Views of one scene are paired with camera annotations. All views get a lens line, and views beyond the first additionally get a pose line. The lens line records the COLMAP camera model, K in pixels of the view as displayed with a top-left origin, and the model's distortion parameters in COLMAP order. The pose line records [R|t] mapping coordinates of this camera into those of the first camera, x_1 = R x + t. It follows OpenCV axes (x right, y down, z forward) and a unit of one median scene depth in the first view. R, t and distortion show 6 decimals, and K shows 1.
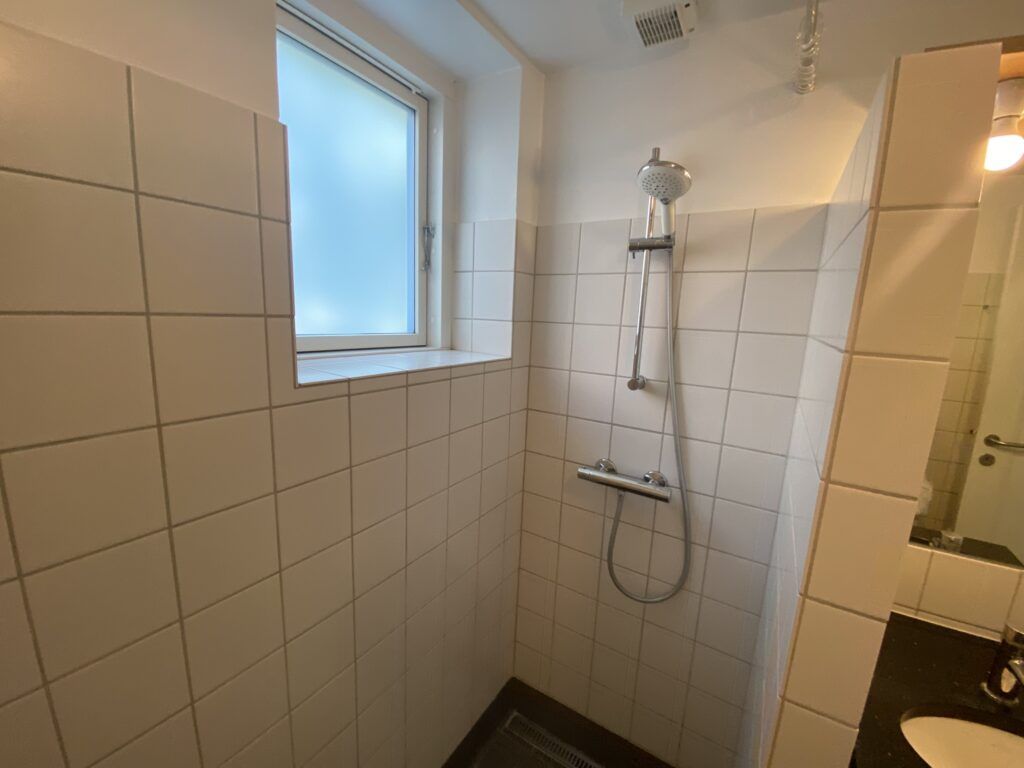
lens RADIAL K [[411.0, 0, 510.6], [0, 411.0, 383.6], [0, 0, 1]] dist [-0.000038, 0.000027]
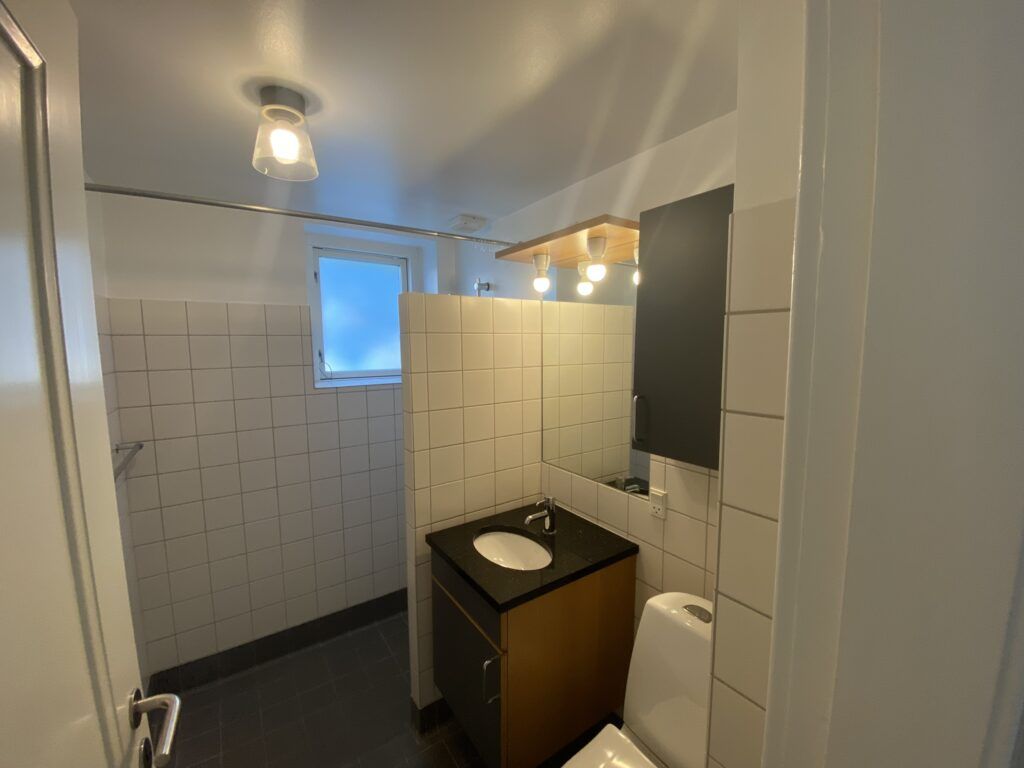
lens RADIAL K [[411.0, 0, 511.8], [0, 411.0, 384.1], [0, 0, 1]] dist [-0.000038, 0.000027]
pose [[0.923145, -0.001568, -0.384450, 1.707444], [-0.026941, 0.997270, -0.068758, 0.124223], [0.383508, 0.073831, 0.920582, -1.049009]]
